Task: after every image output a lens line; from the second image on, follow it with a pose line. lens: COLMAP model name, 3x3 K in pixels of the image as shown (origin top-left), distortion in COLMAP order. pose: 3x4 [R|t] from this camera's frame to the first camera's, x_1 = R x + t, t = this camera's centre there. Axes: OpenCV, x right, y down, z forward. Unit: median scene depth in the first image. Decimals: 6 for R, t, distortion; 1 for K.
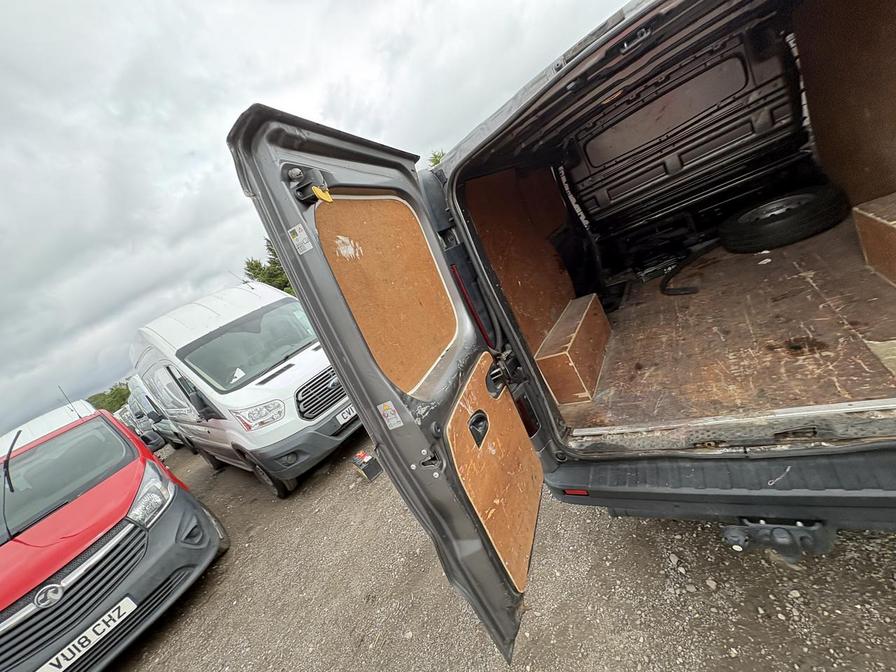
lens RADIAL K [[354.9, 0, 451.2], [0, 354.9, 340.3], [0, 0, 1]] dist [0.000995, 0.000867]
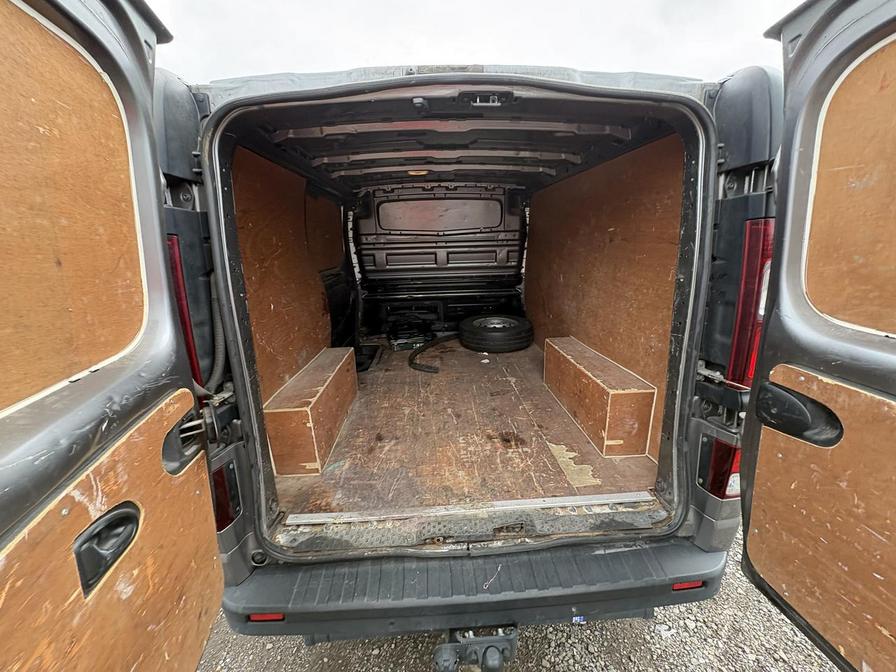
lens RADIAL K [[354.9, 0, 447.5], [0, 354.9, 335.1], [0, 0, 1]] dist [0.000995, 0.000867]
pose [[0.733847, 0.298322, 0.610306, 0.026338], [-0.197135, 0.953273, -0.228927, -0.003013], [-0.650082, 0.047684, 0.758366, 0.223516]]
